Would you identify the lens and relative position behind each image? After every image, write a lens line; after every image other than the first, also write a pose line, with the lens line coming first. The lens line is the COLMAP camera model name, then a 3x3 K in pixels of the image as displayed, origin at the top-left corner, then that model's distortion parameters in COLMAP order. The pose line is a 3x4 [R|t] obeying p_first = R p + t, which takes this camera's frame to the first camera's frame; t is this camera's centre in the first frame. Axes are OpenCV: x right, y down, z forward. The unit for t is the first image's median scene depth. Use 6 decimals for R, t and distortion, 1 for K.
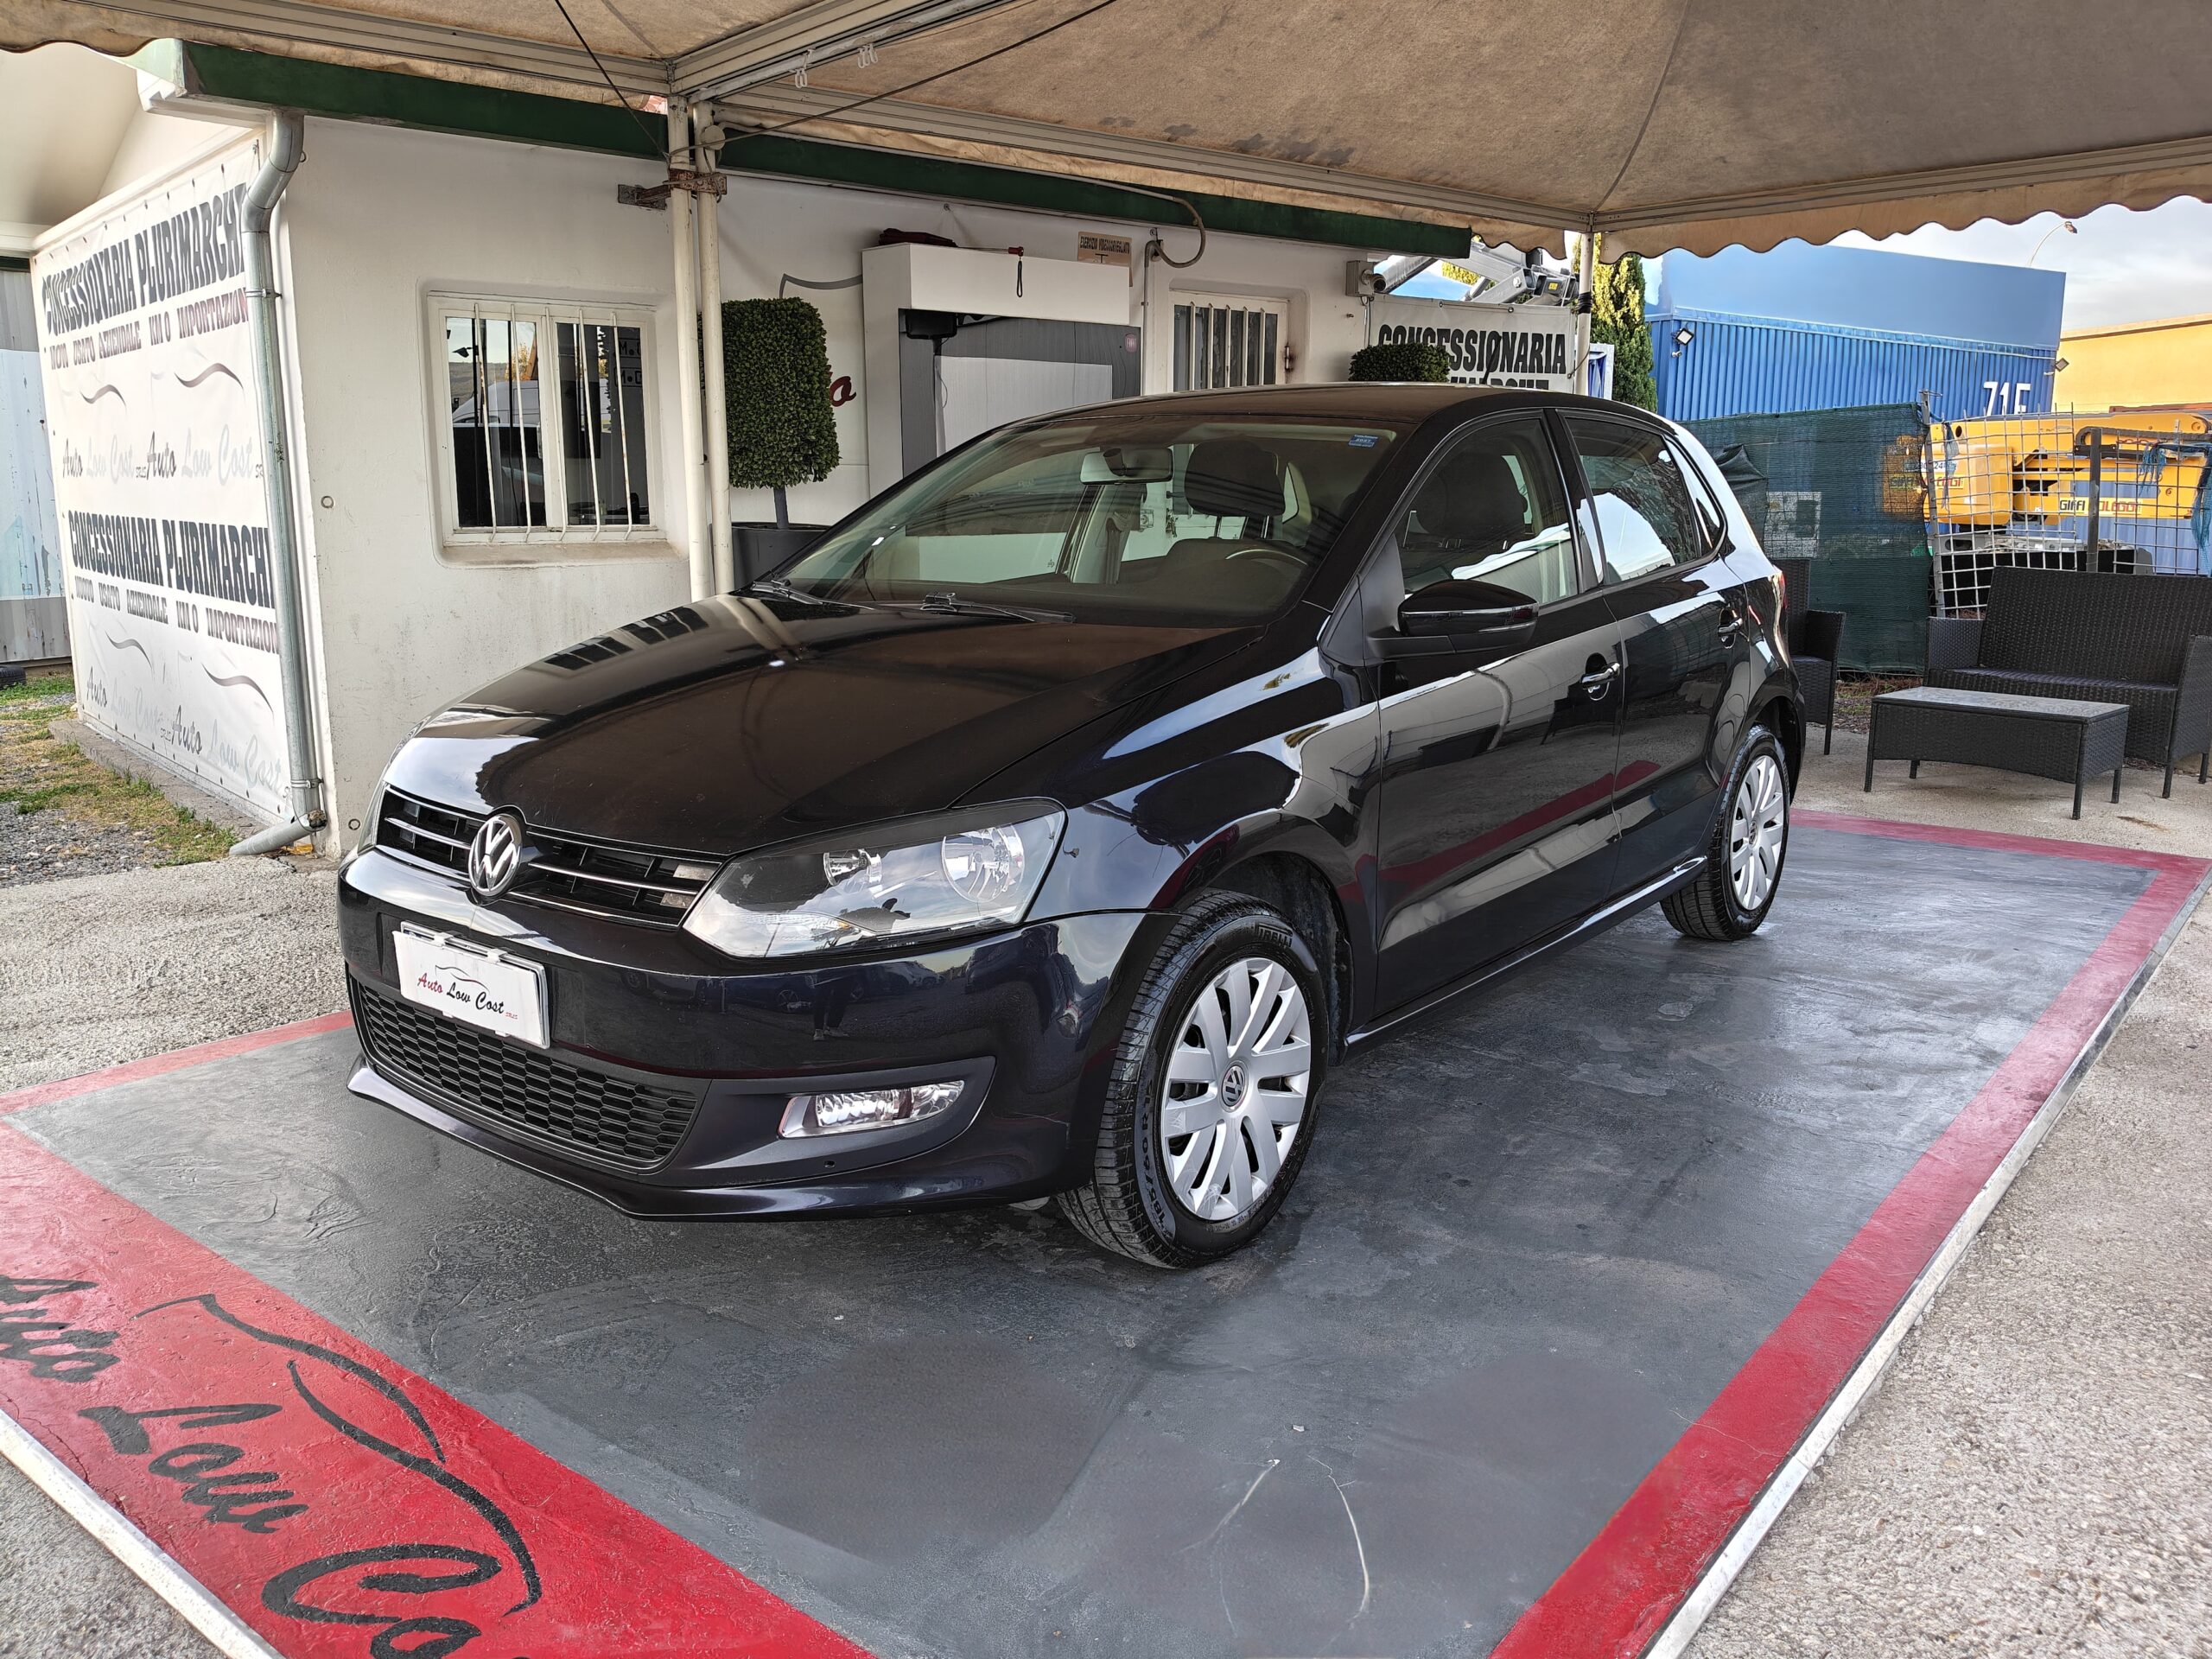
lens RADIAL K [[1734.1, 0, 1269.3], [0, 1734.1, 849.7], [0, 0, 1]] dist [0.021482, -0.060420]
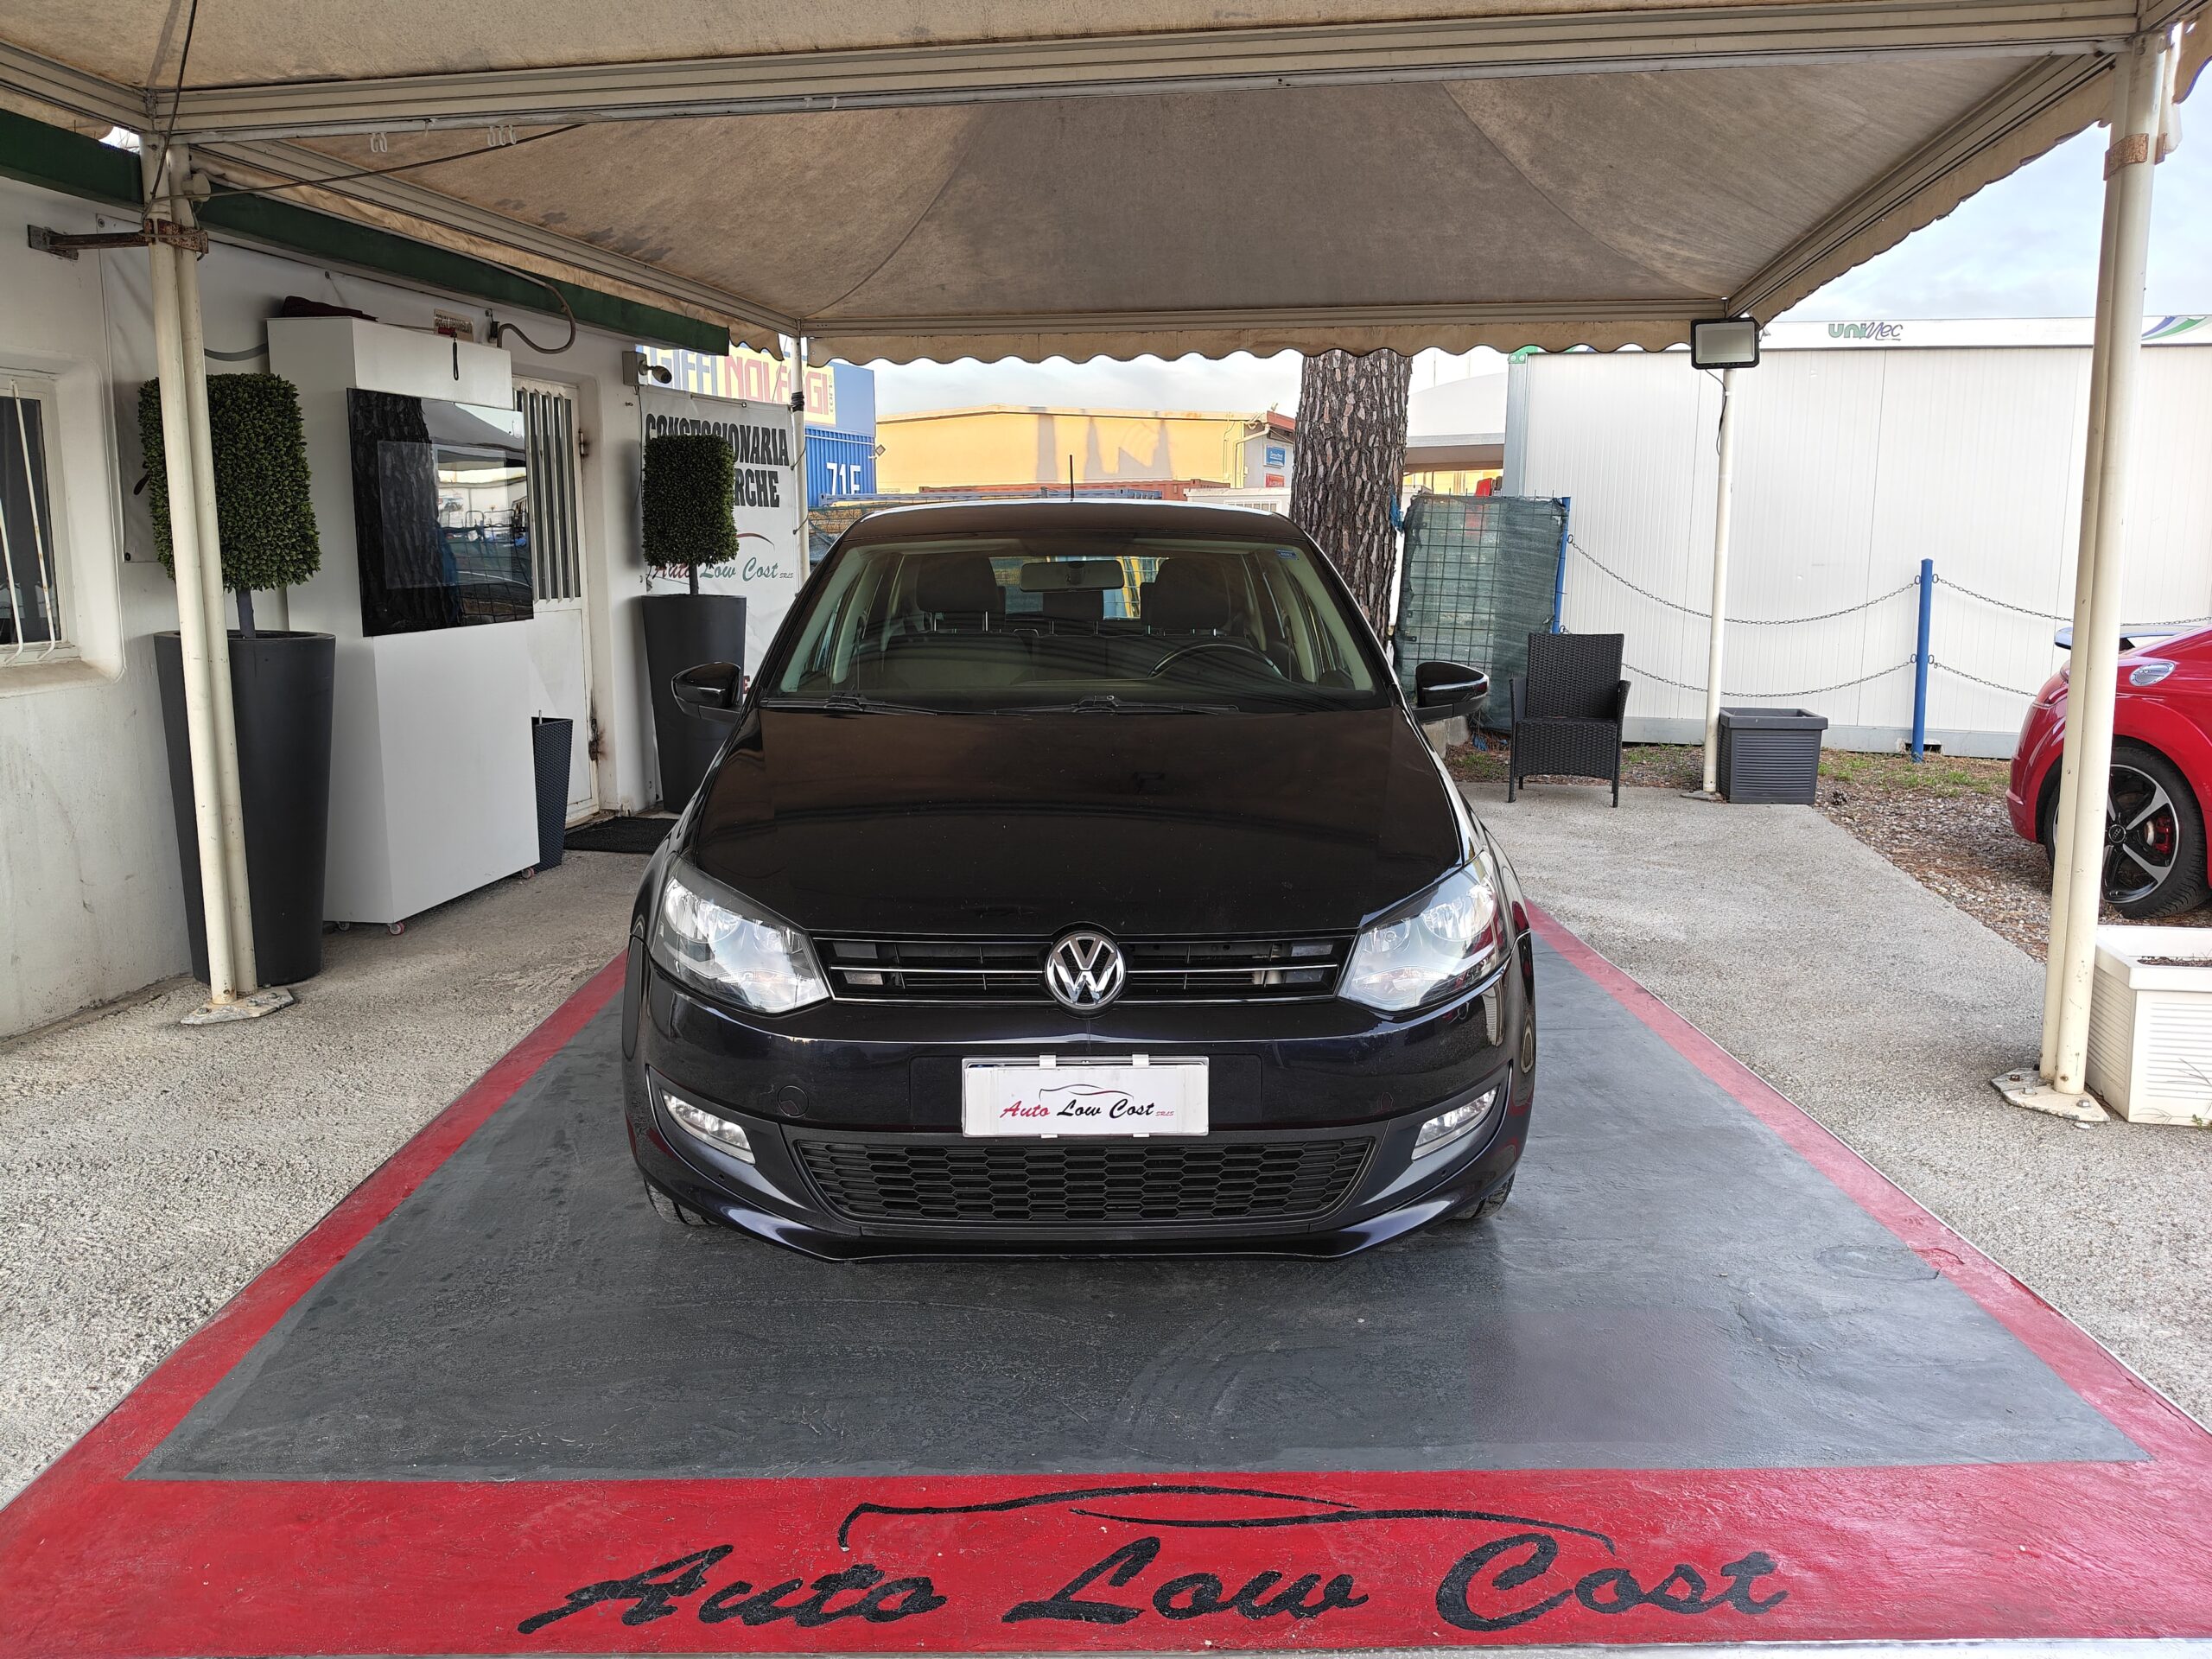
lens RADIAL K [[1734.1, 0, 1105.0], [0, 1734.1, 825.4], [0, 0, 1]] dist [0.021482, -0.060420]
pose [[0.772390, -0.106696, 0.626123, -0.449934], [0.136243, 0.990675, 0.000748, -0.034193], [-0.620364, 0.084727, 0.779724, 0.076153]]
